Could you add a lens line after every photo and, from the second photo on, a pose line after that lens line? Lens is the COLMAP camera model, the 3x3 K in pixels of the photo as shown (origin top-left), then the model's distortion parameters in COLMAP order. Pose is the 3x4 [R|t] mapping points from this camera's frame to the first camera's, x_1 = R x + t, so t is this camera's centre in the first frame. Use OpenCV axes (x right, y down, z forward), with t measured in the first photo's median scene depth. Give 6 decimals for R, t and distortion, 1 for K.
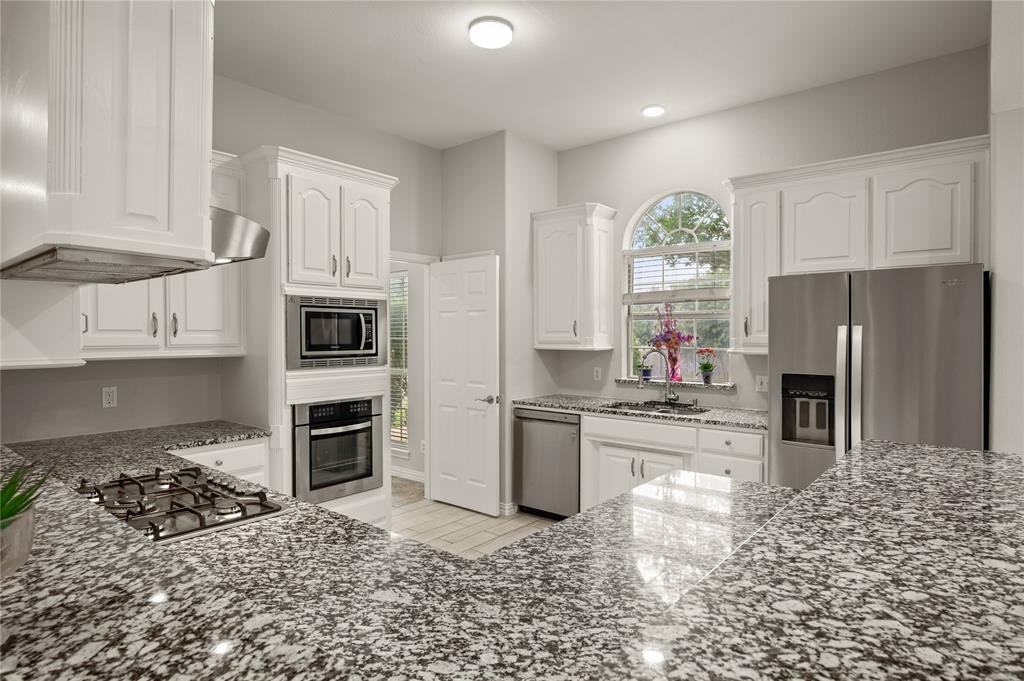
lens RADIAL K [[563.4, 0, 512.0], [0, 563.4, 340.5], [0, 0, 1]] dist [-0.000460, -0.000035]
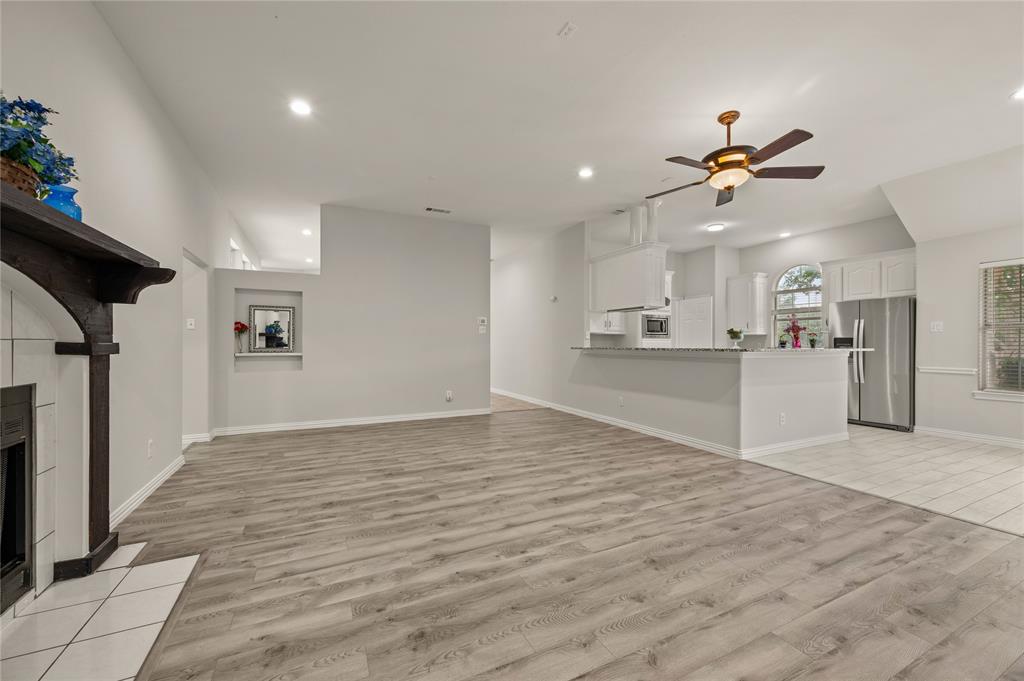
lens RADIAL K [[402.3, 0, 517.7], [0, 402.3, 341.2], [0, 0, 1]] dist [0.000827, 0.000011]
pose [[0.916109, -0.000193, -0.400929, -0.098676], [-0.004718, 0.999925, -0.011261, 0.070514], [0.400901, 0.012208, 0.916040, -0.964461]]
